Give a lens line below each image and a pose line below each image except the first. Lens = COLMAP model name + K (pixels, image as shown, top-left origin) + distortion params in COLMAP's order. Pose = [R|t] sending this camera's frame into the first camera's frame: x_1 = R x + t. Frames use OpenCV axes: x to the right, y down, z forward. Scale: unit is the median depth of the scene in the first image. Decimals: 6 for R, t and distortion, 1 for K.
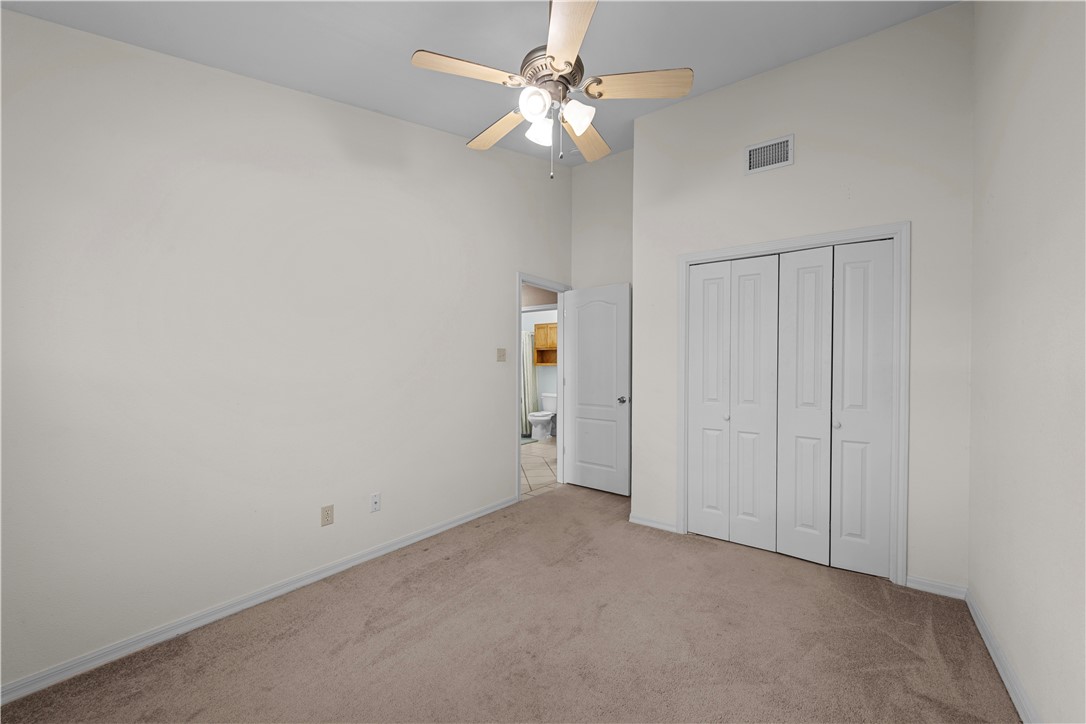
lens RADIAL K [[428.2, 0, 544.0], [0, 428.2, 368.1], [0, 0, 1]] dist [-0.001404, 0.000767]
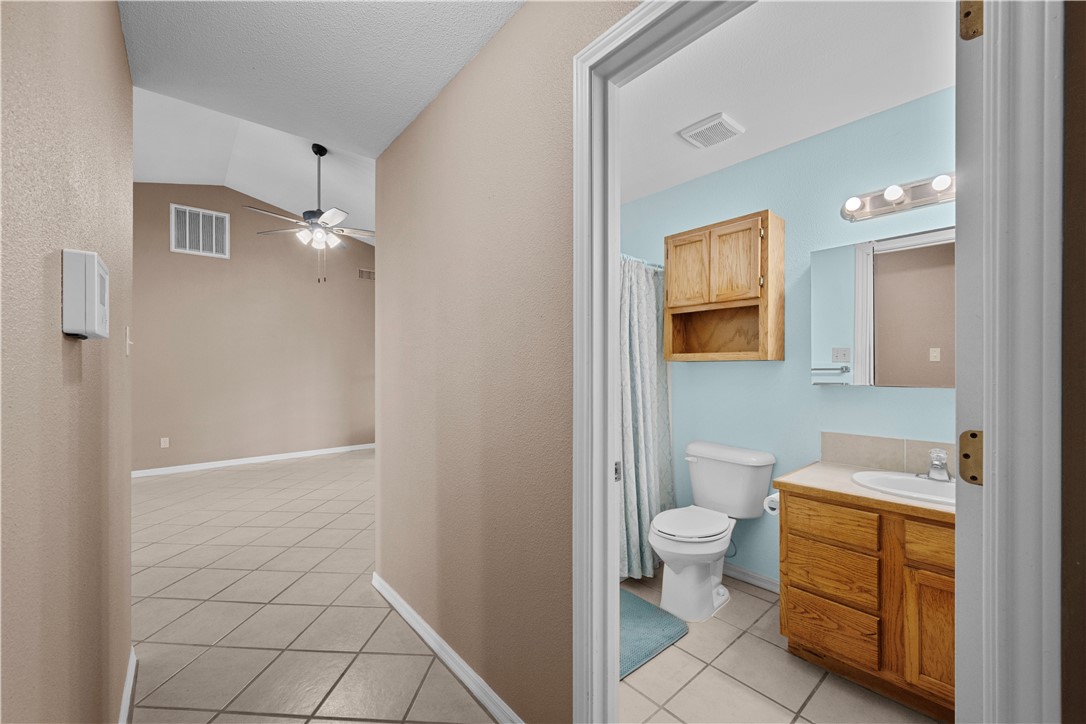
lens RADIAL K [[428.2, 0, 548.4], [0, 428.2, 363.6], [0, 0, 1]] dist [-0.001404, 0.000767]
pose [[0.978936, -0.003114, -0.204142, -0.043310], [0.003733, 0.999990, 0.002647, -0.005258], [0.204131, -0.003353, 0.978938, 0.669838]]
